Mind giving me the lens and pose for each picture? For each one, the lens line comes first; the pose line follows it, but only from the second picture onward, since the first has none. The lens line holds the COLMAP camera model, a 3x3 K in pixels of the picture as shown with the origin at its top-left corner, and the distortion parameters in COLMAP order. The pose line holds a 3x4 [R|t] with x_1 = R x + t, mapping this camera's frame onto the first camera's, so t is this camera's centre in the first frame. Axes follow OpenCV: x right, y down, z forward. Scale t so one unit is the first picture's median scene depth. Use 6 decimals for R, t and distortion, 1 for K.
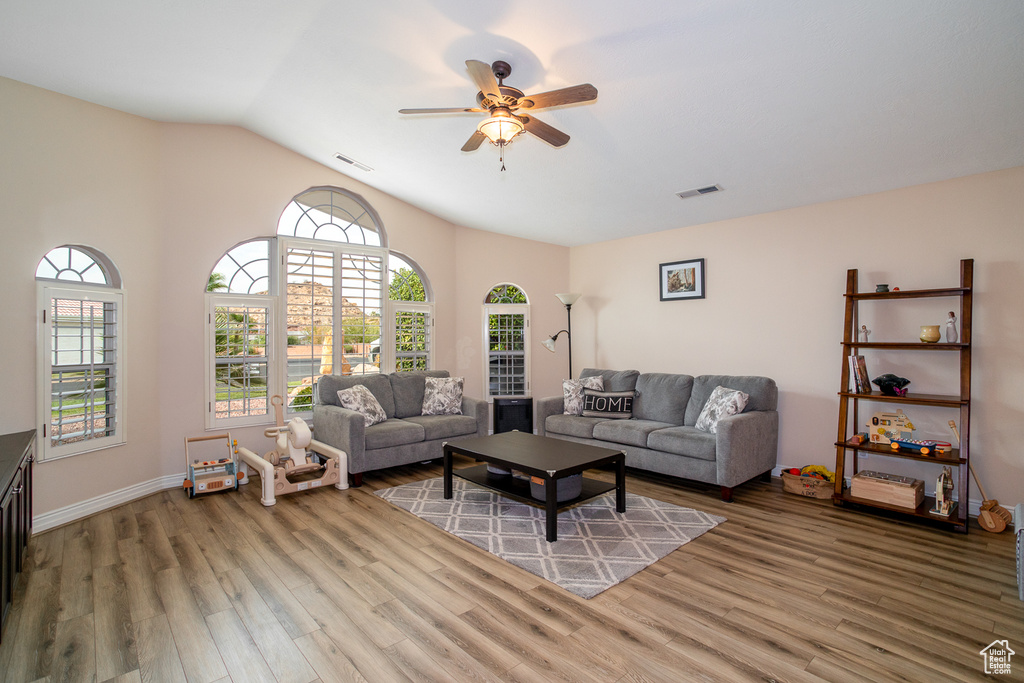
lens RADIAL K [[509.5, 0, 517.2], [0, 509.5, 344.5], [0, 0, 1]] dist [-0.020215, 0.009373]
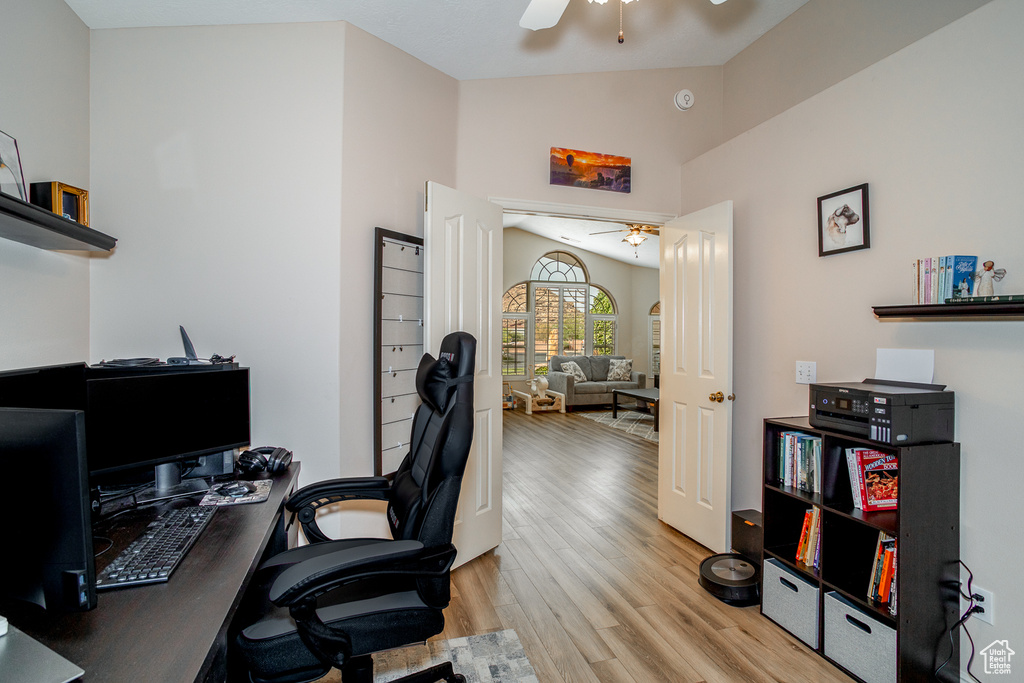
lens RADIAL K [[509.5, 0, 513.0], [0, 509.5, 337.2], [0, 0, 1]] dist [-0.020215, 0.009373]
pose [[0.911781, 0.010482, -0.410544, 0.305941], [-0.016175, 0.999815, -0.010395, 0.020429], [0.410359, 0.016118, 0.911782, -0.941334]]
